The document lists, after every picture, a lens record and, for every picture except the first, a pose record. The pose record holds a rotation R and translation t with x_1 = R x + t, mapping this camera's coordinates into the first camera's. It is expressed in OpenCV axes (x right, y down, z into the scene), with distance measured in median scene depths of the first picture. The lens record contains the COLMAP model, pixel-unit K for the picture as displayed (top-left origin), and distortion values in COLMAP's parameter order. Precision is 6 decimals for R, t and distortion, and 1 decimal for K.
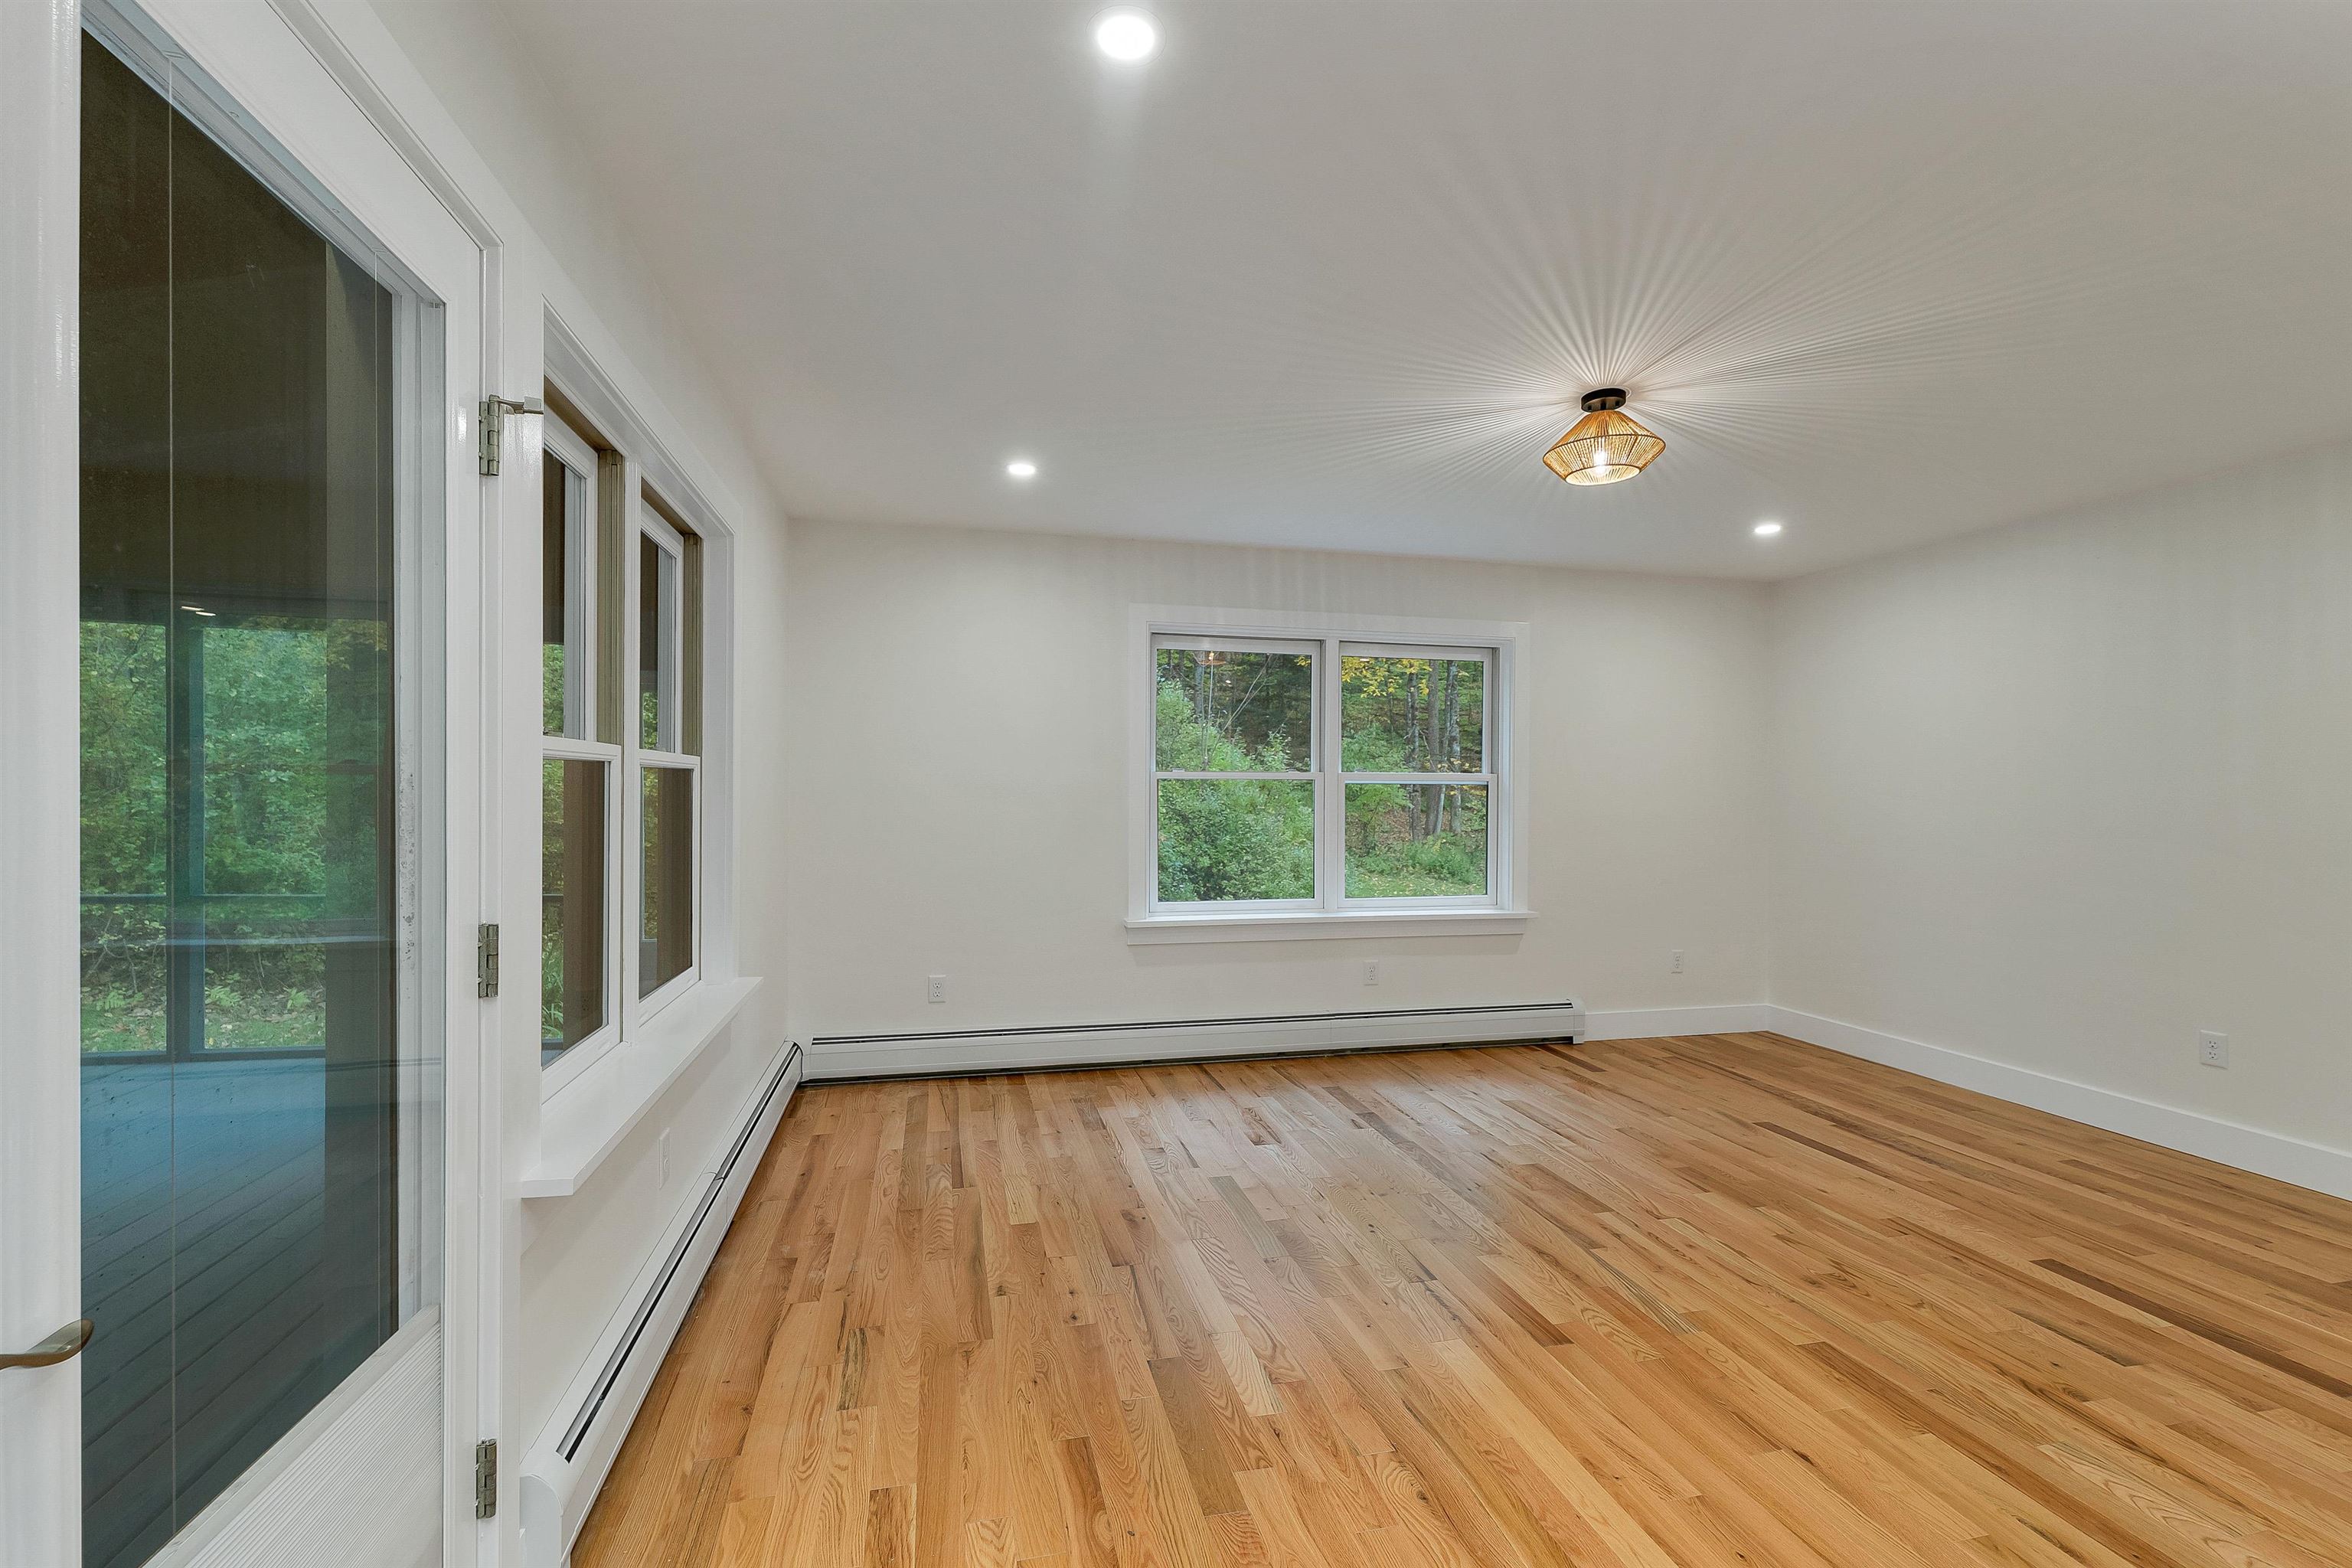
lens RADIAL K [[987.4, 0, 1171.8], [0, 987.4, 792.1], [0, 0, 1]] dist [0.002500, 0.000172]
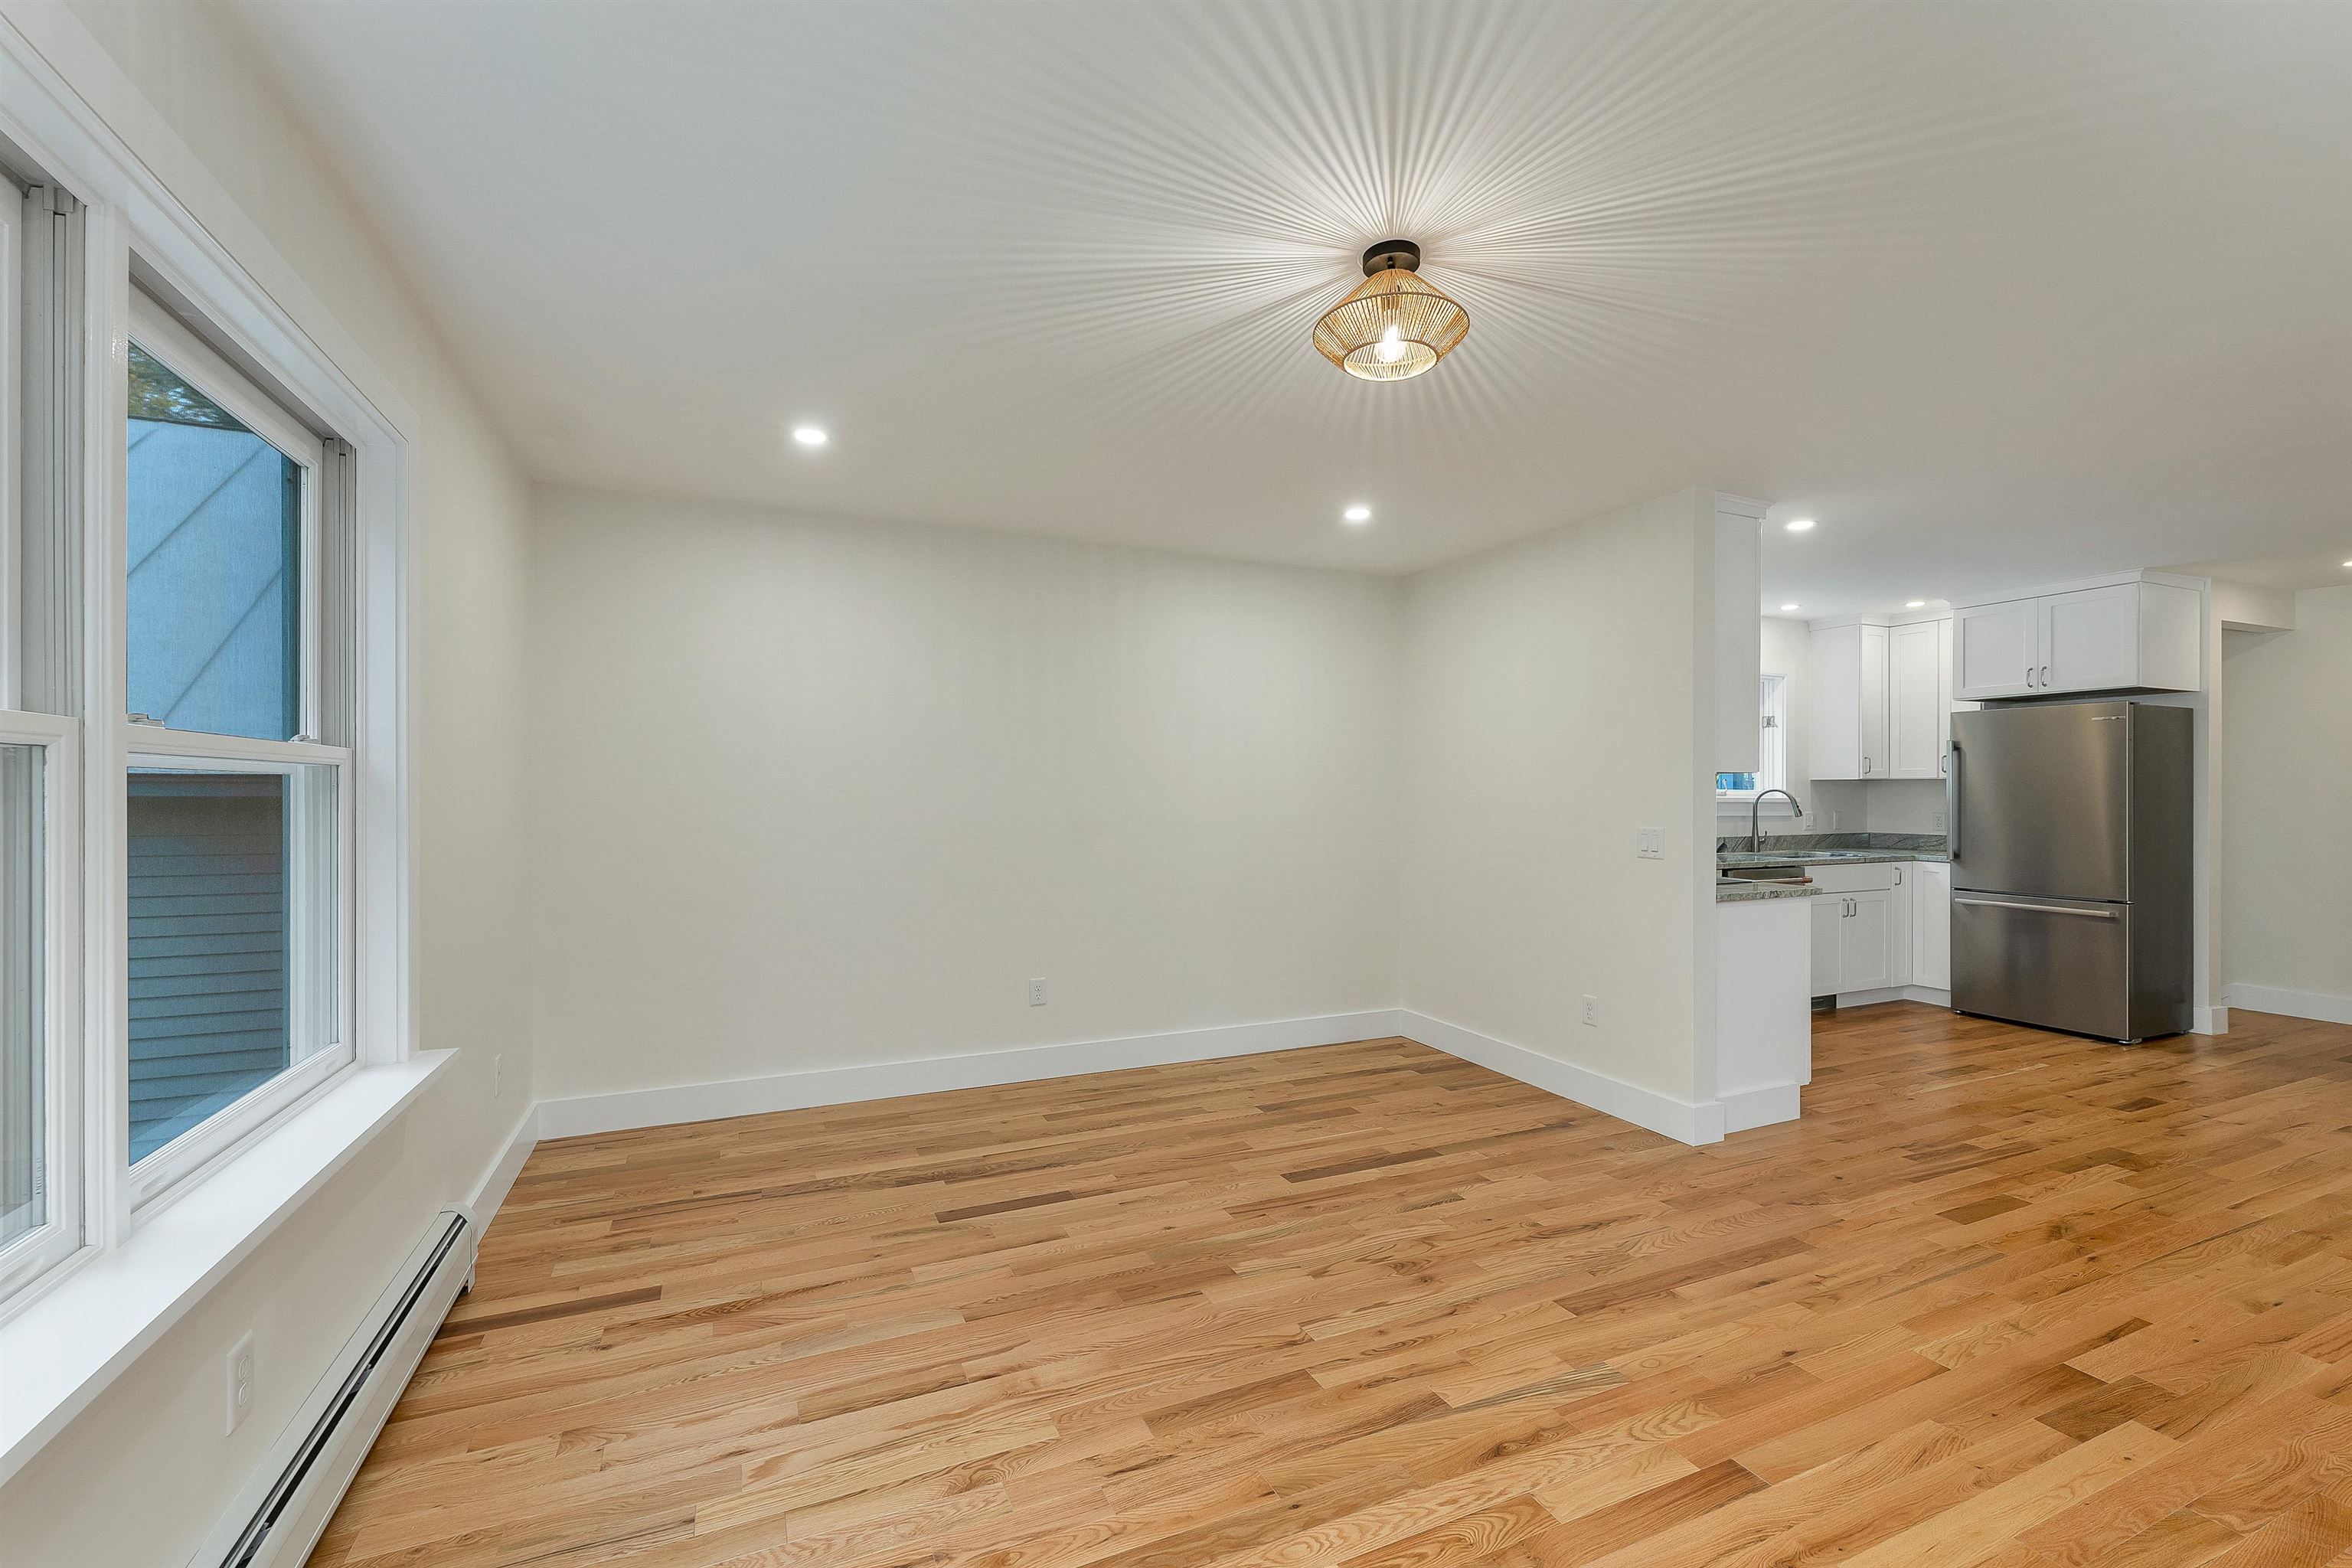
lens RADIAL K [[959.8, 0, 1193.4], [0, 959.8, 787.5], [0, 0, 1]] dist [0.001360, -0.000019]
pose [[-0.179005, -0.001338, 0.983847, -0.209518], [-0.001869, 0.999998, 0.001020, -0.005504], [-0.983846, -0.001656, -0.179007, 1.082103]]
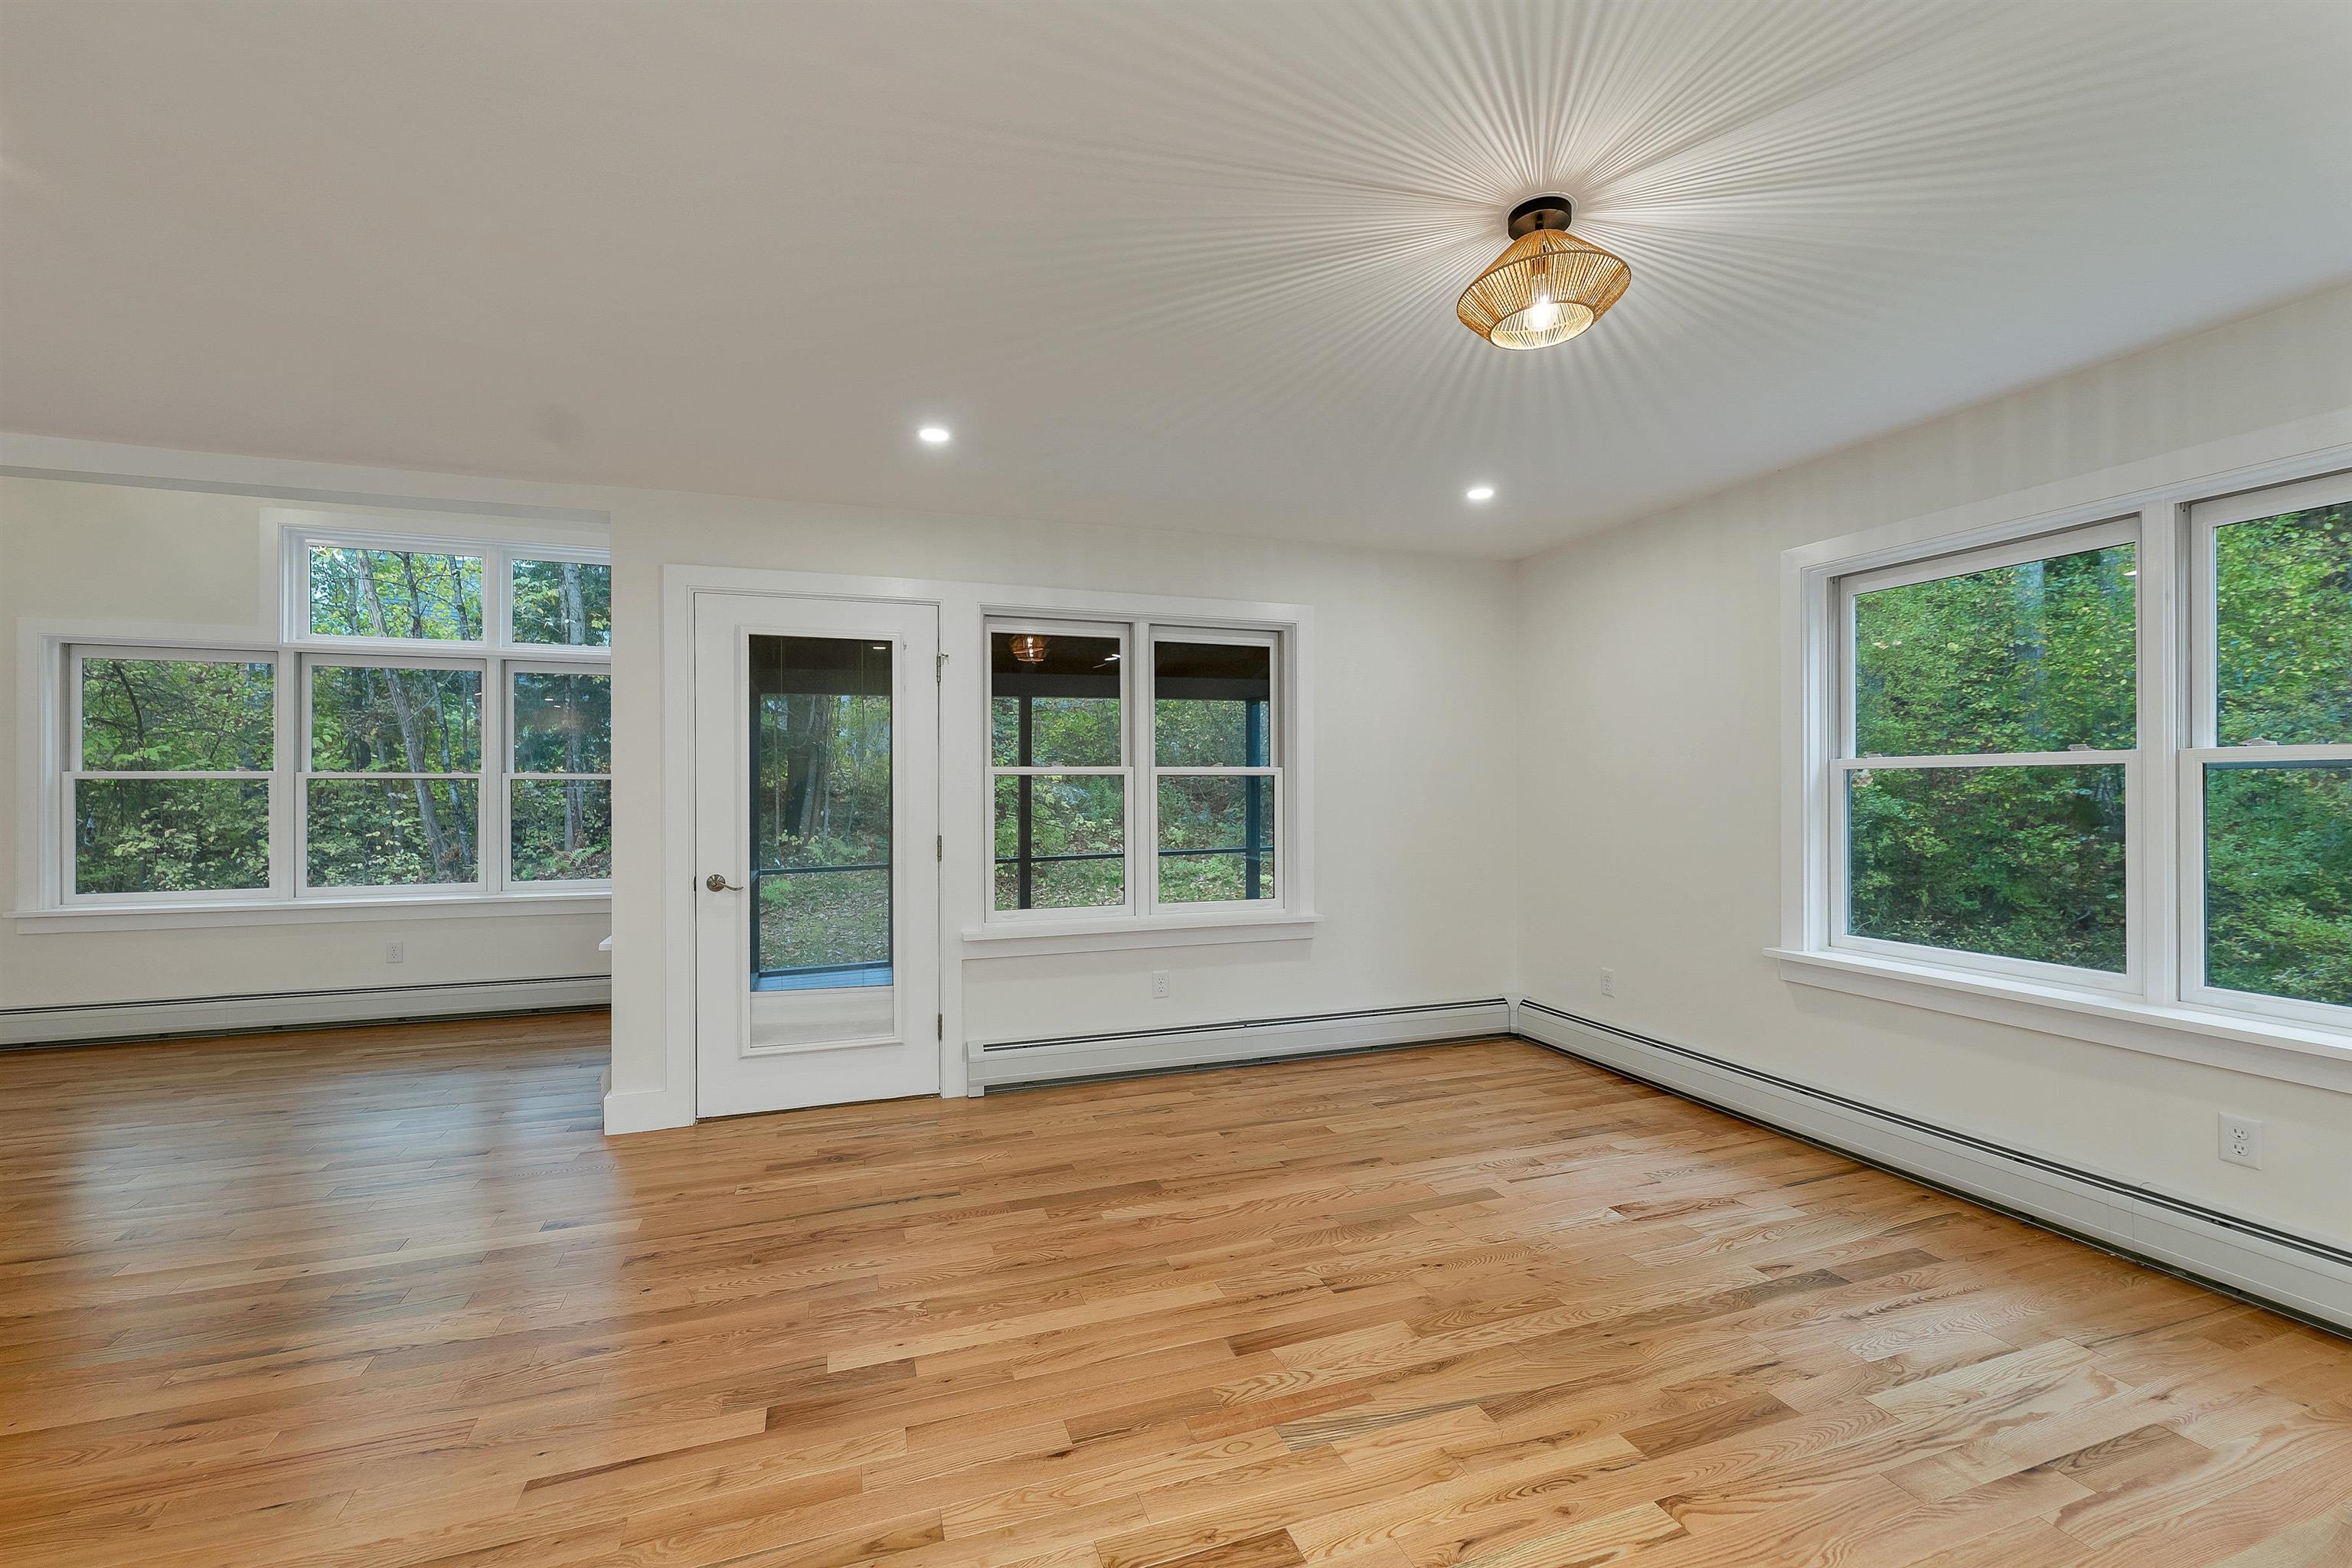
lens RADIAL K [[995.6, 0, 1180.8], [0, 995.6, 790.4], [0, 0, 1]] dist [0.007369, -0.000155]
pose [[0.101387, -0.003697, -0.994840, 0.935404], [0.003770, 0.999987, -0.003332, 0.003959], [0.994840, -0.003413, 0.101400, 0.576607]]
